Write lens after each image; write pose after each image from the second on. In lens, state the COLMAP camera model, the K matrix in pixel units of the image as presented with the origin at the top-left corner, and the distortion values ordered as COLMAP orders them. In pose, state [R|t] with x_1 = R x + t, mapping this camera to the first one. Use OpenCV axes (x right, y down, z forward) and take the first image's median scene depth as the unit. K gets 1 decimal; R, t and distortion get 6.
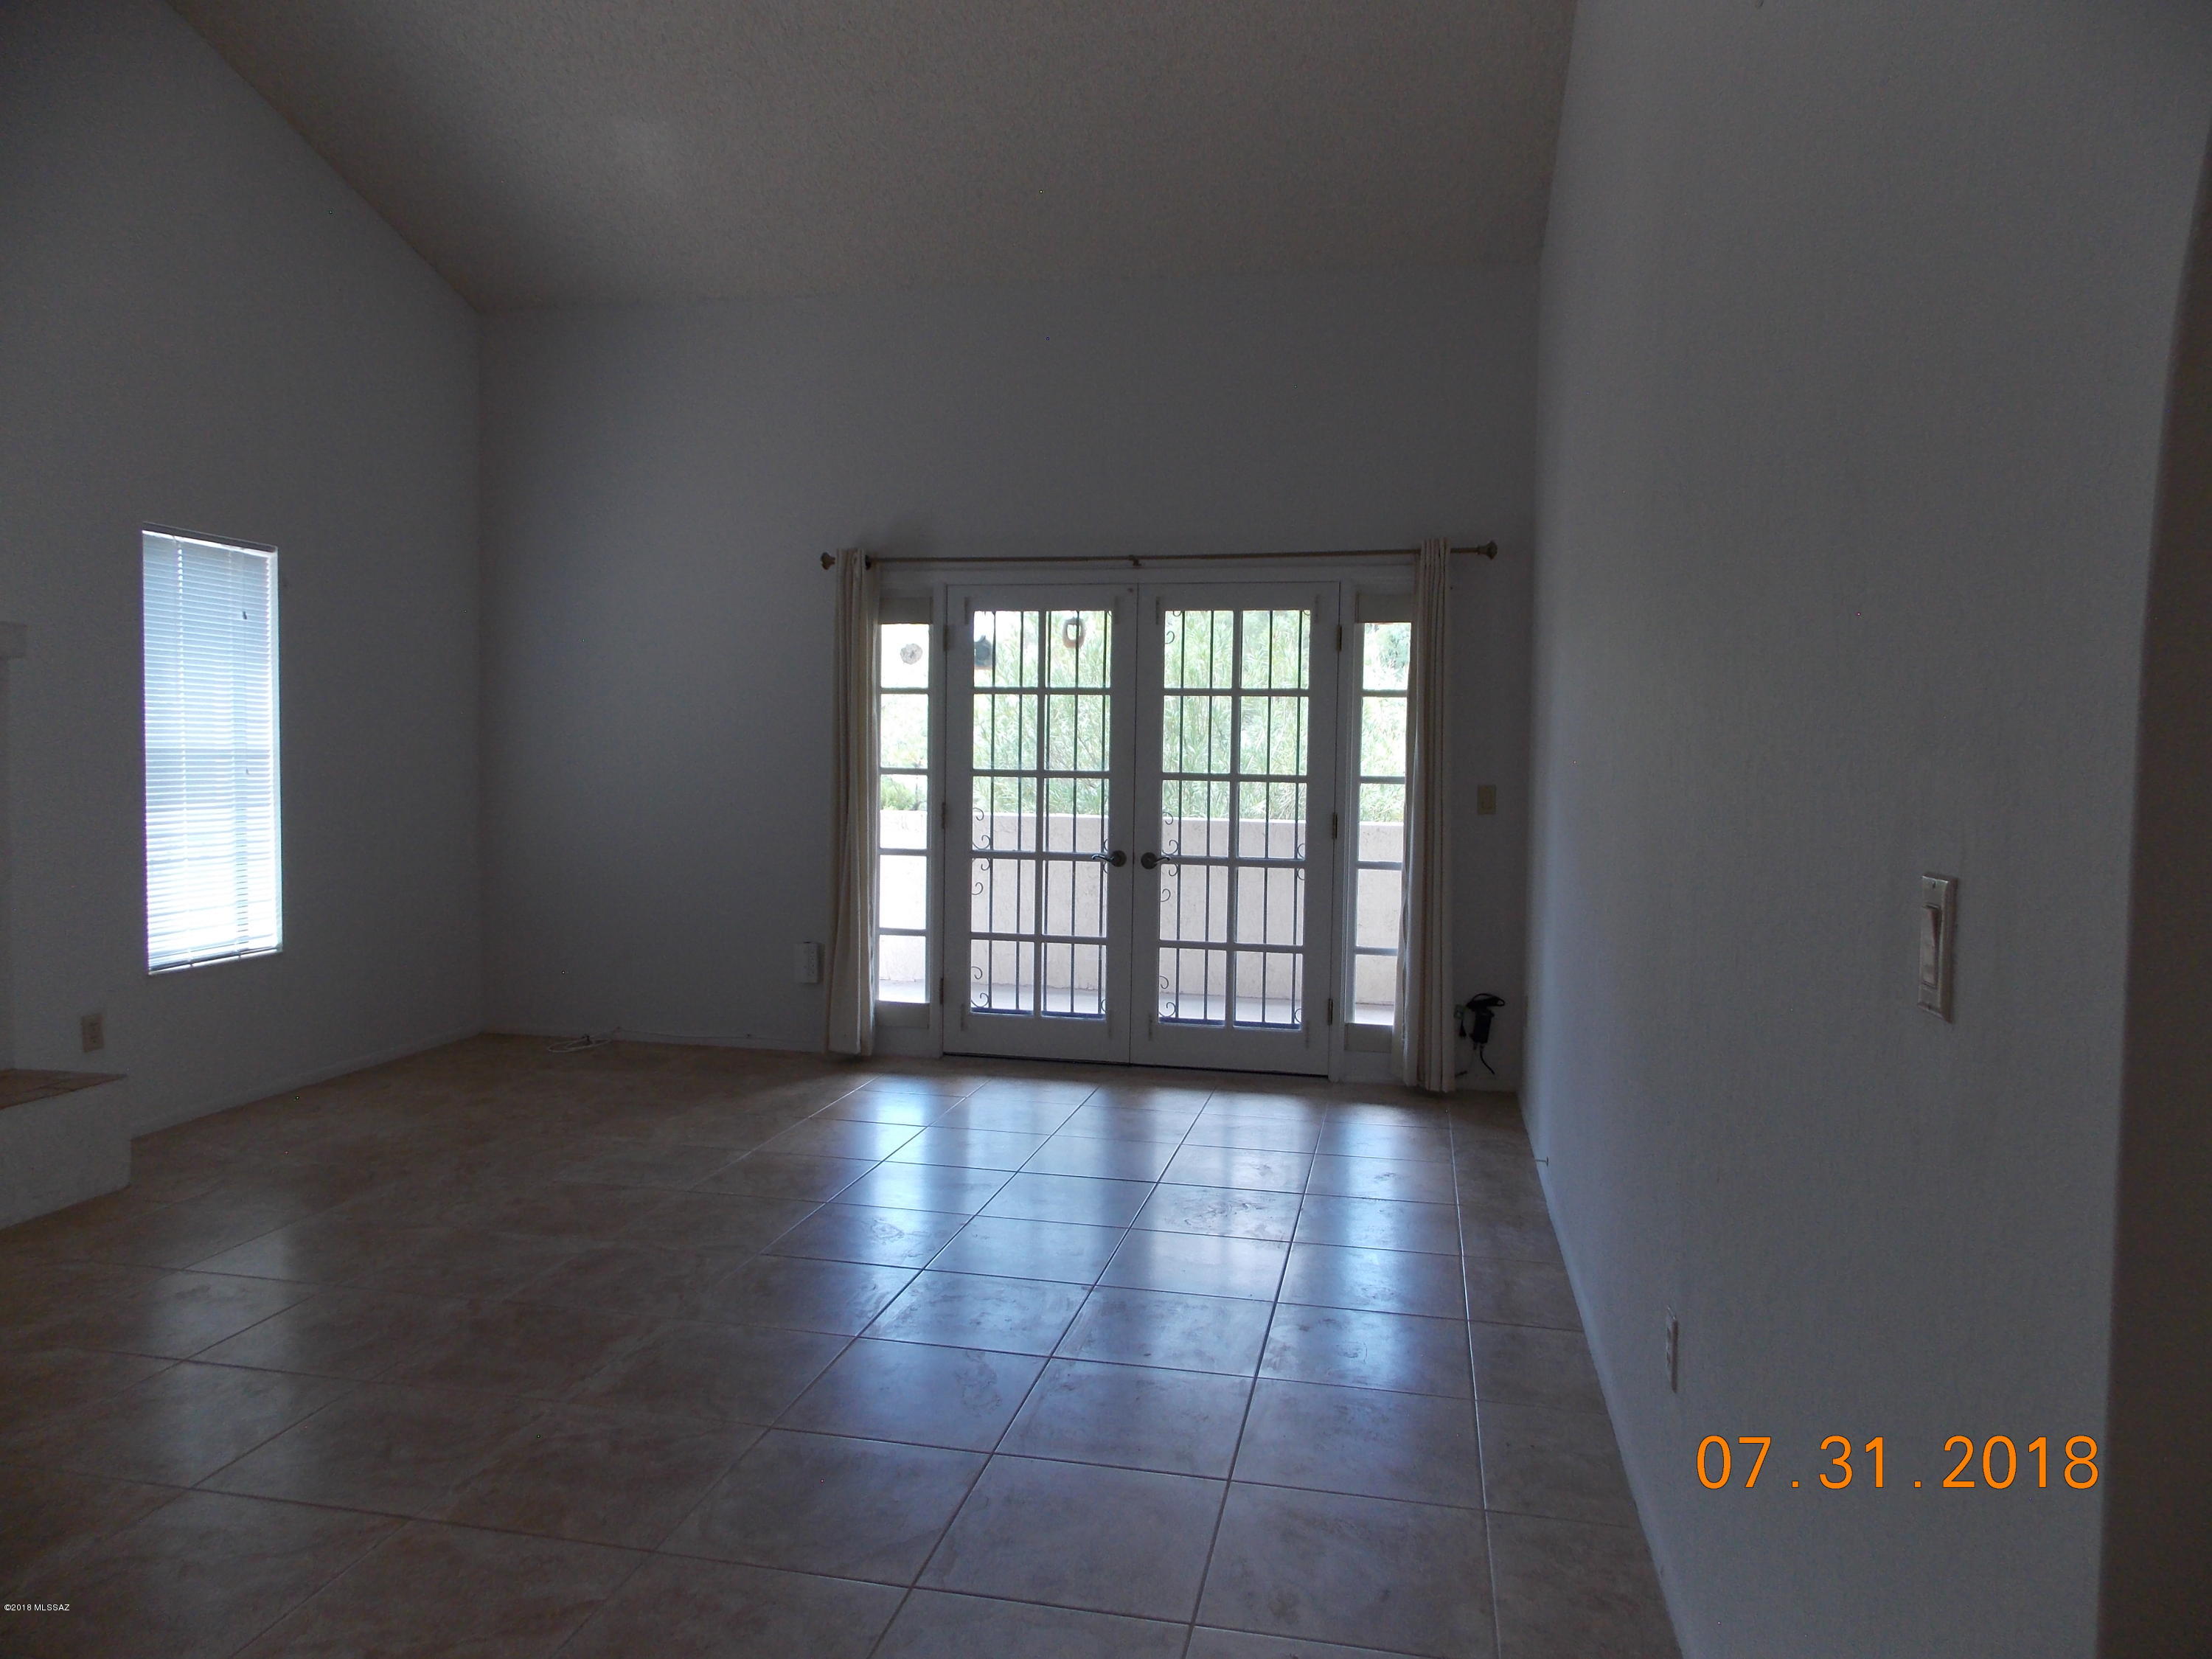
lens RADIAL K [[1481.9, 0, 1100.2], [0, 1481.9, 814.9], [0, 0, 1]] dist [0.012945, 0.005155]
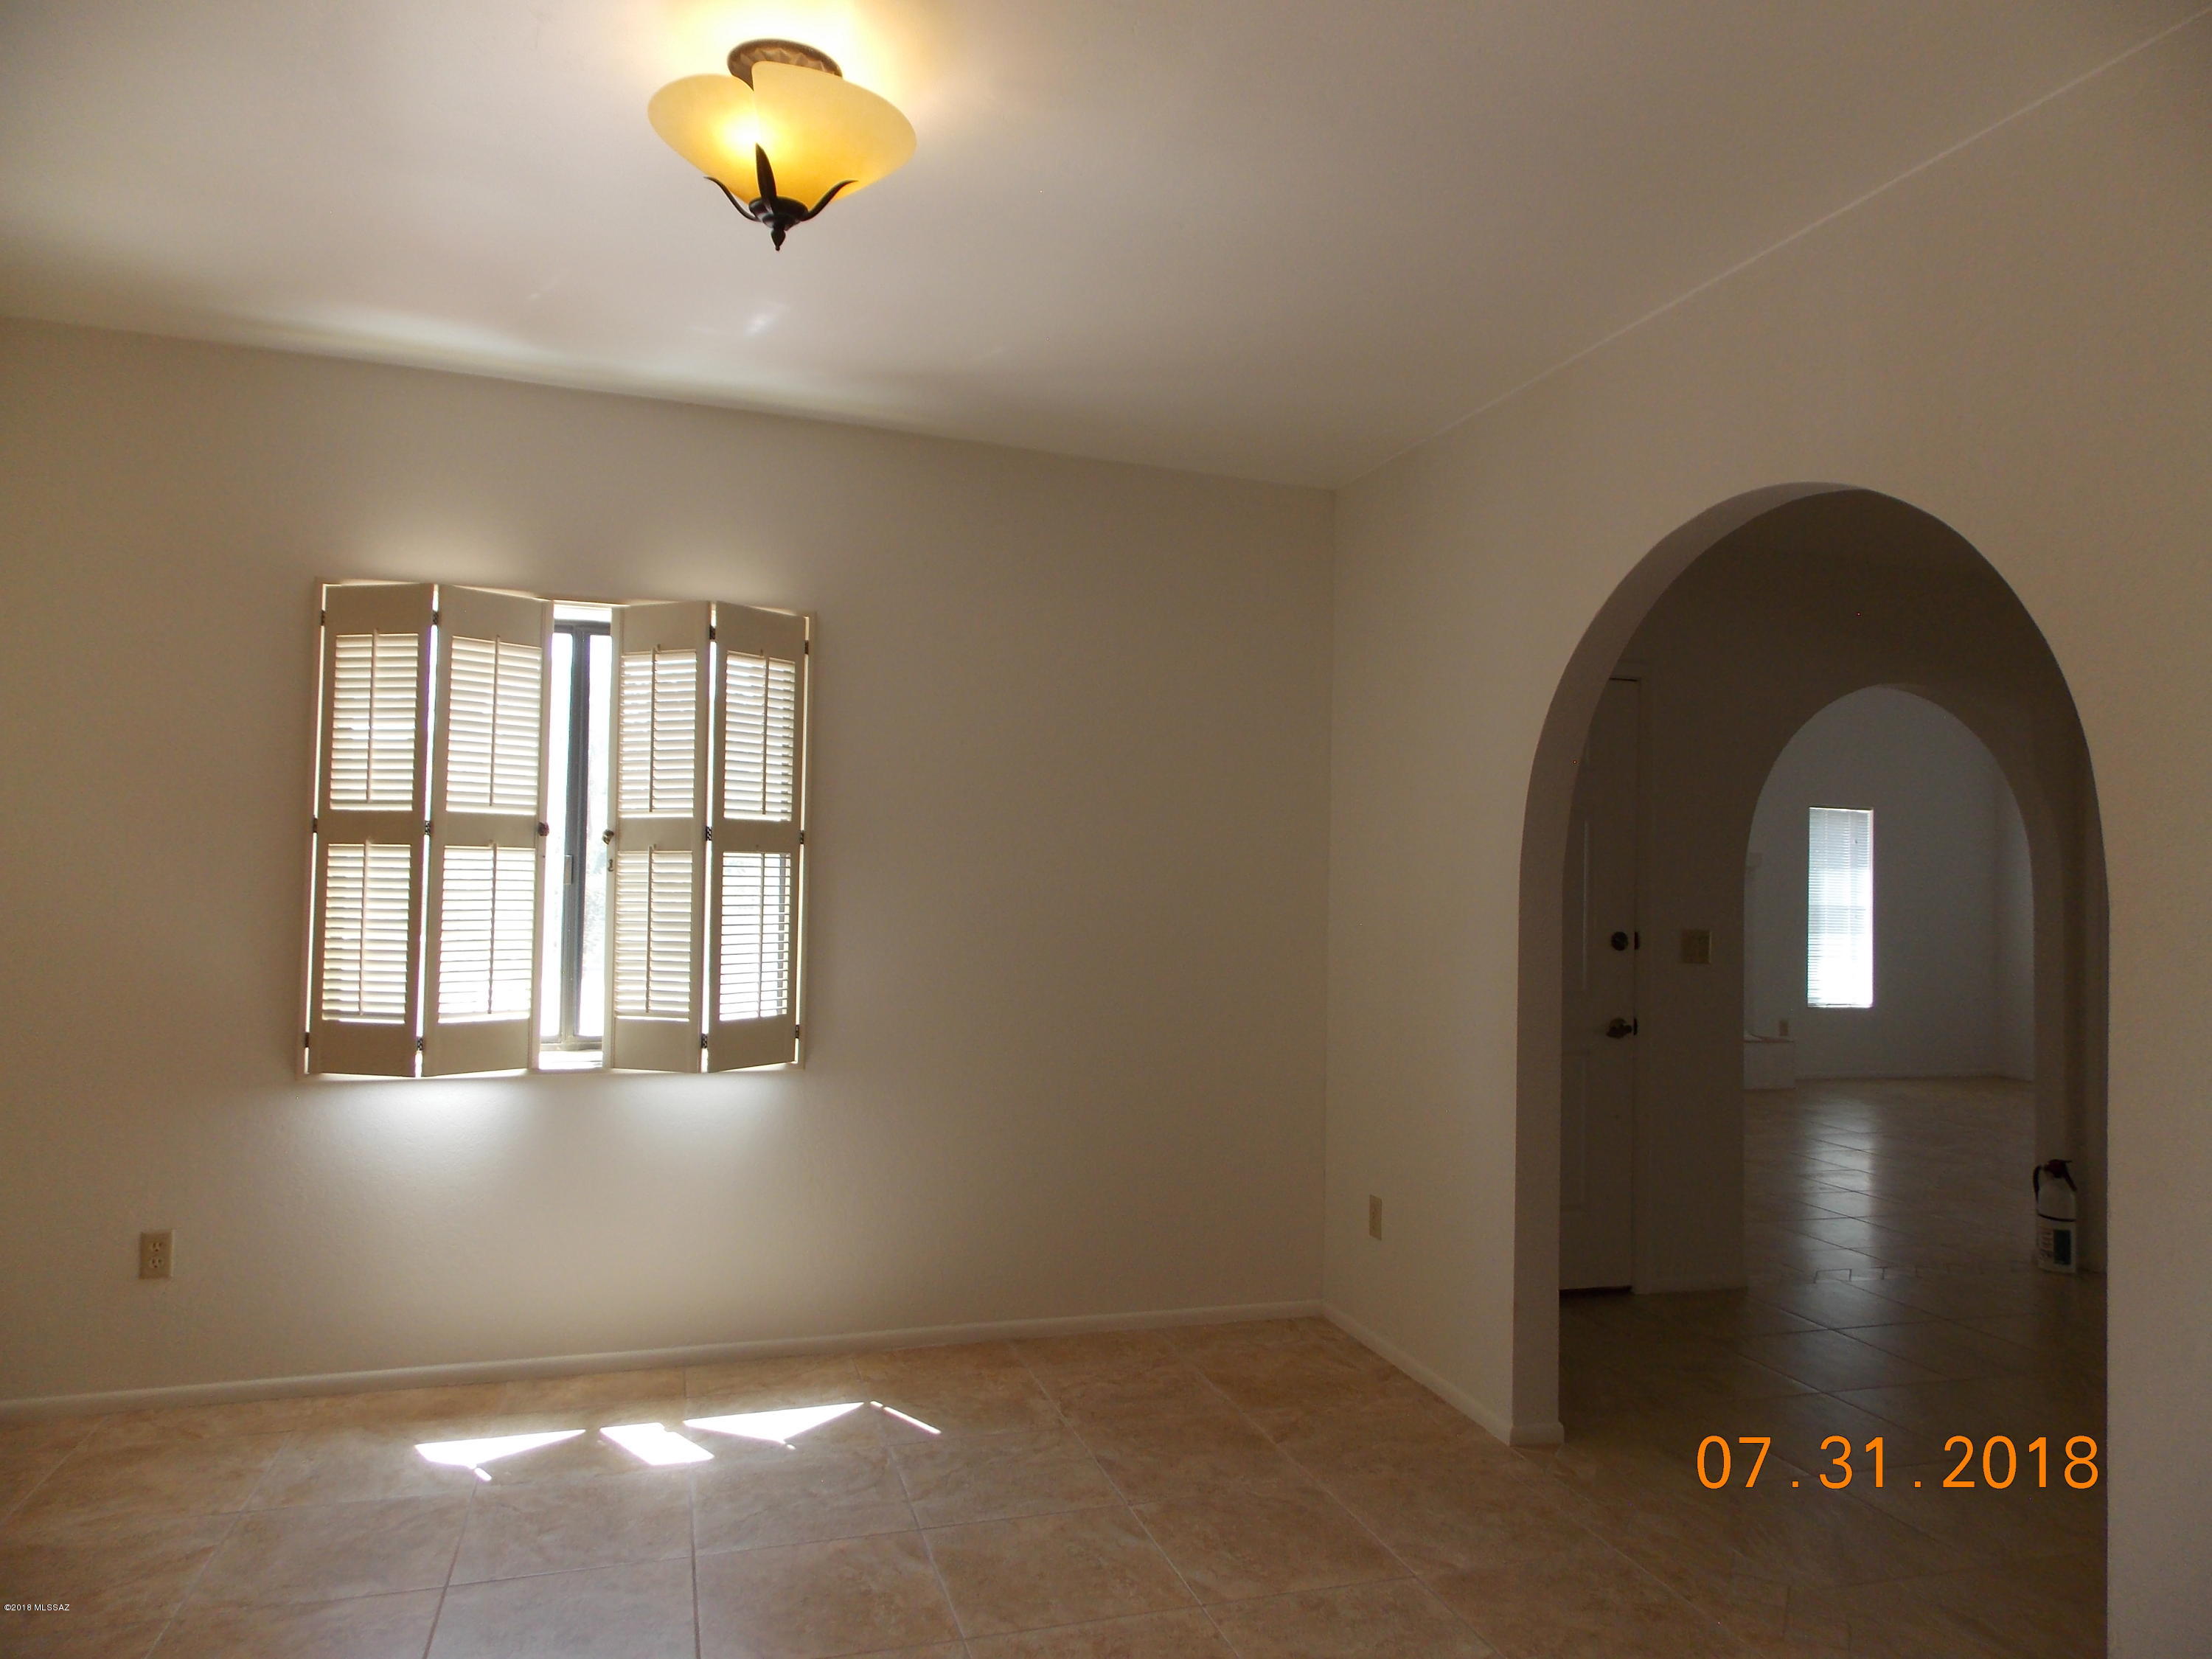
lens RADIAL K [[1481.9, 0, 1105.3], [0, 1481.9, 835.7], [0, 0, 1]] dist [0.012945, 0.005155]
pose [[0.494638, -0.029425, -0.868601, 0.632613], [-0.054360, 0.996422, -0.064711, 0.043840], [0.867397, 0.079226, 0.491269, -0.828943]]
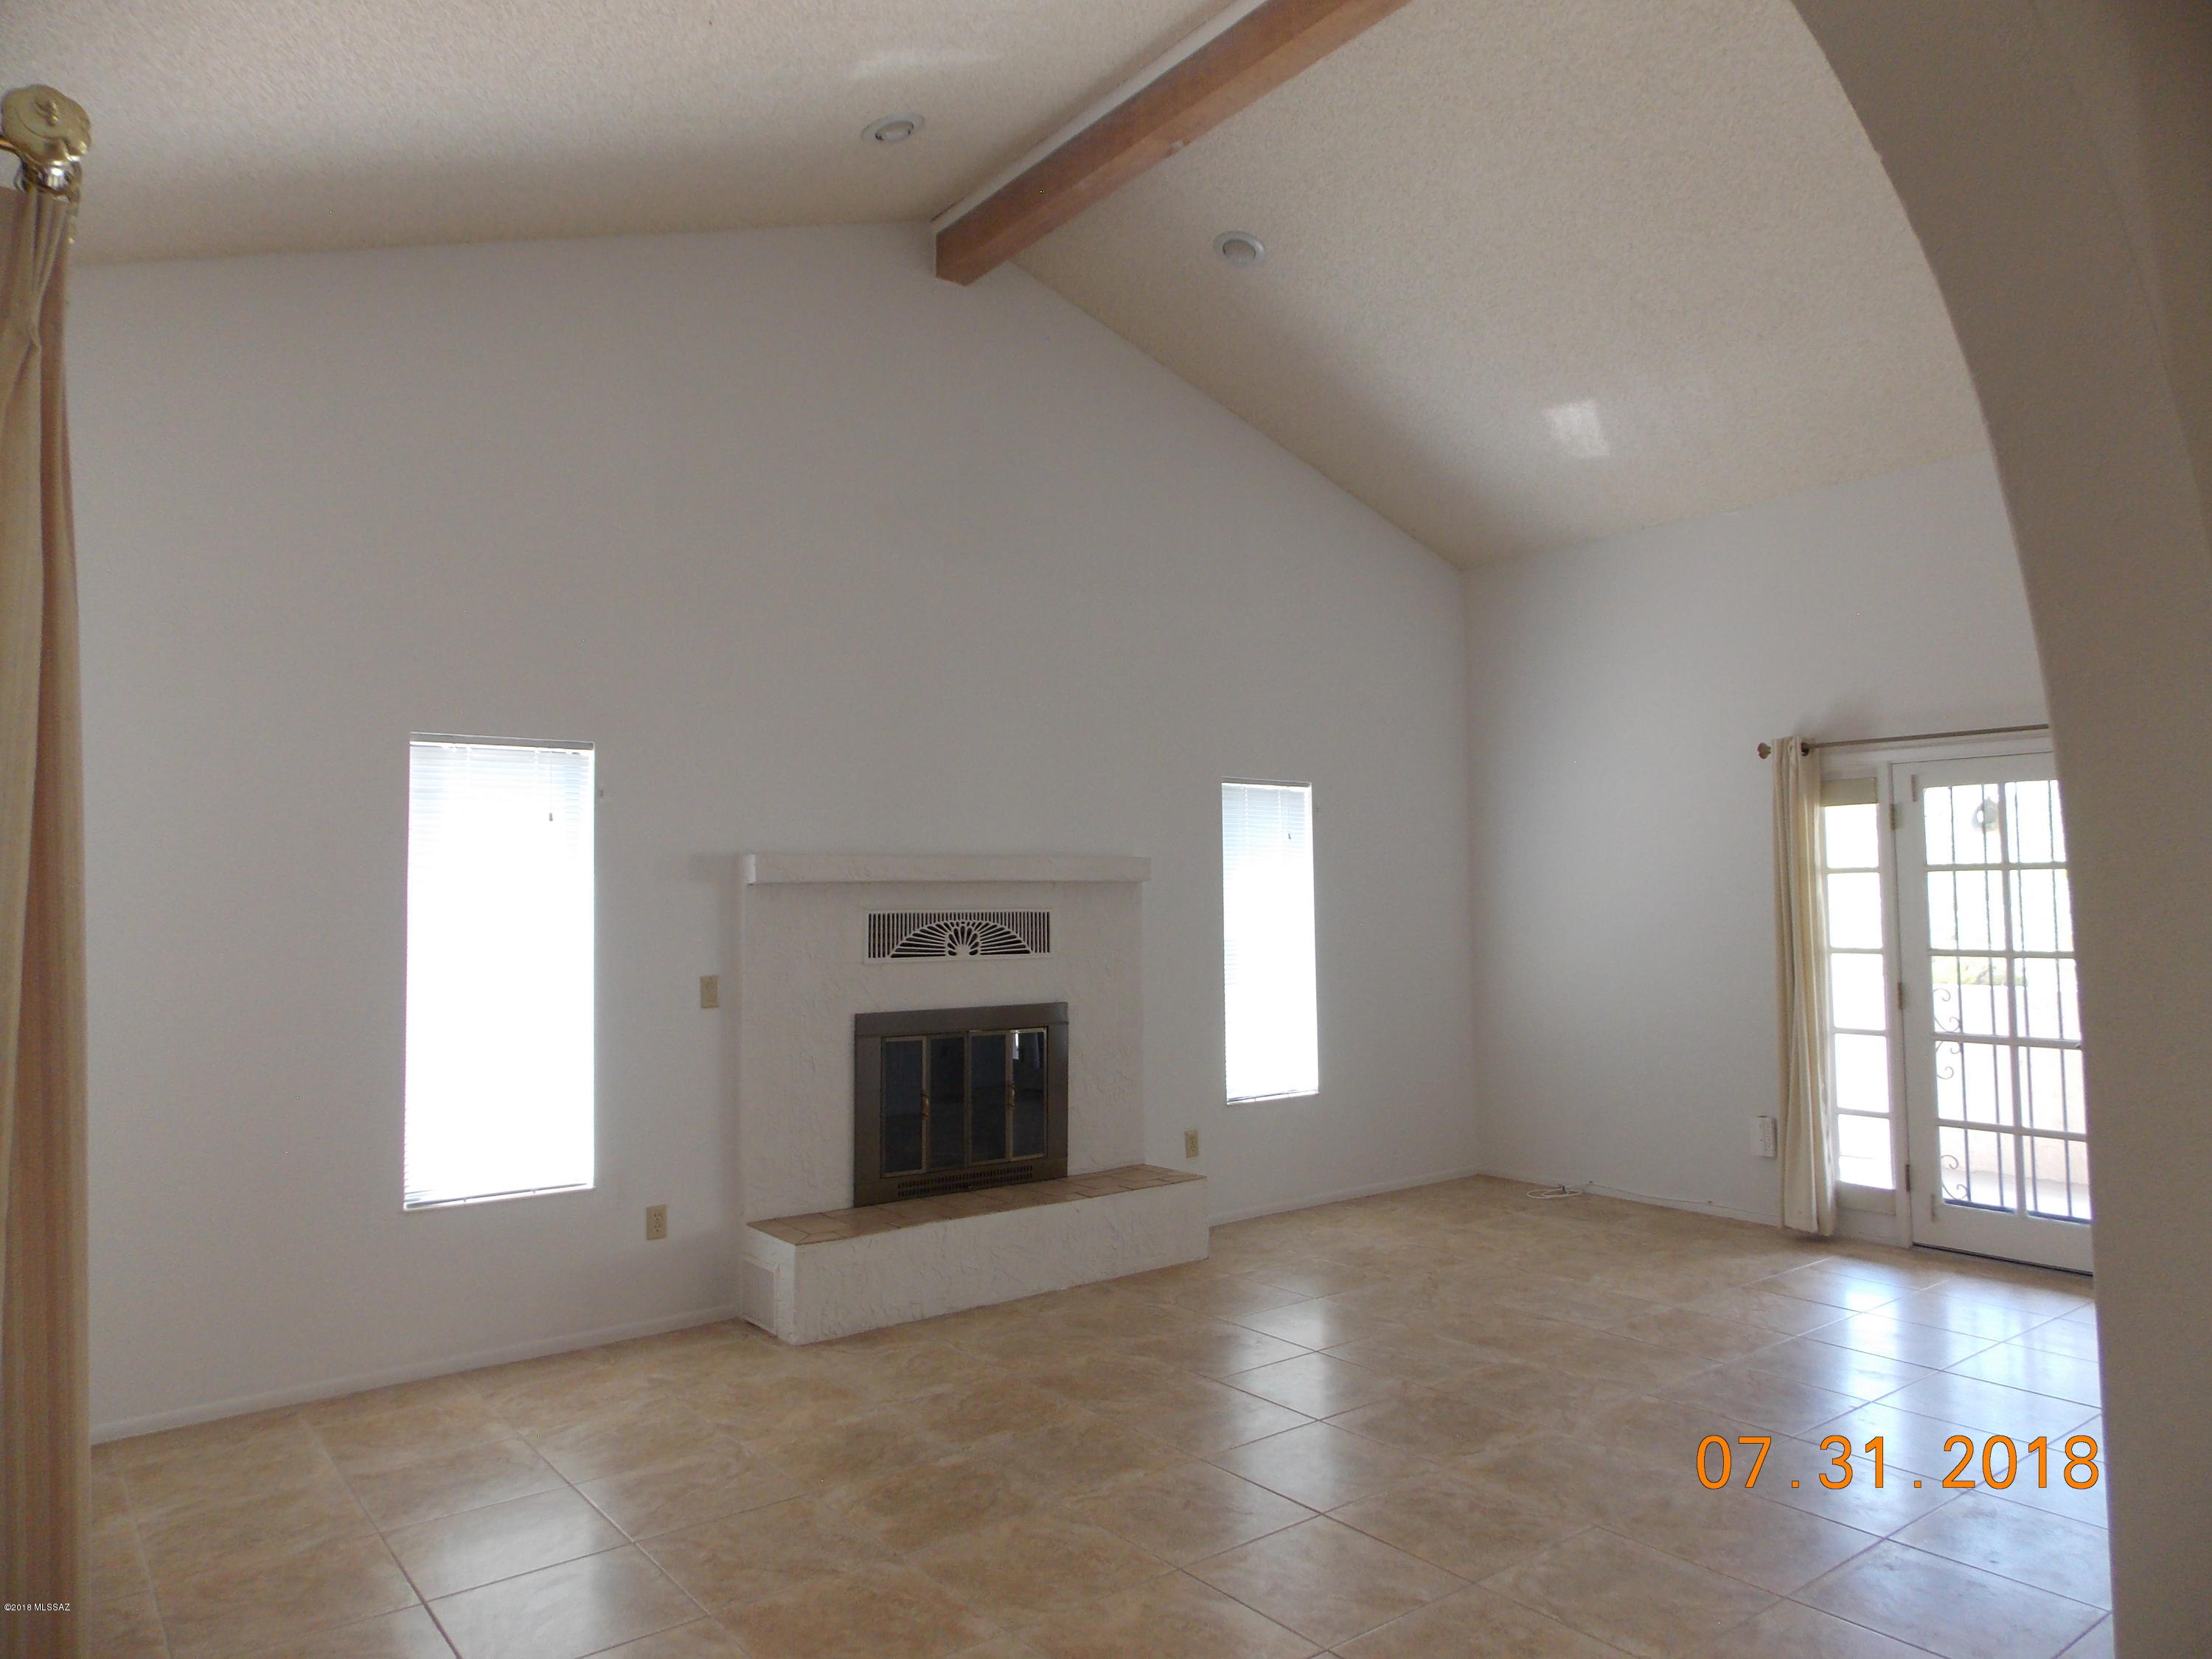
lens RADIAL K [[1481.9, 0, 1102.4], [0, 1481.9, 814.3], [0, 0, 1]] dist [0.012945, 0.005155]
pose [[0.762774, -0.058917, -0.643976, 0.136606], [-0.007201, 0.995005, -0.099562, -0.017691], [0.646625, 0.080581, 0.758540, -0.104750]]
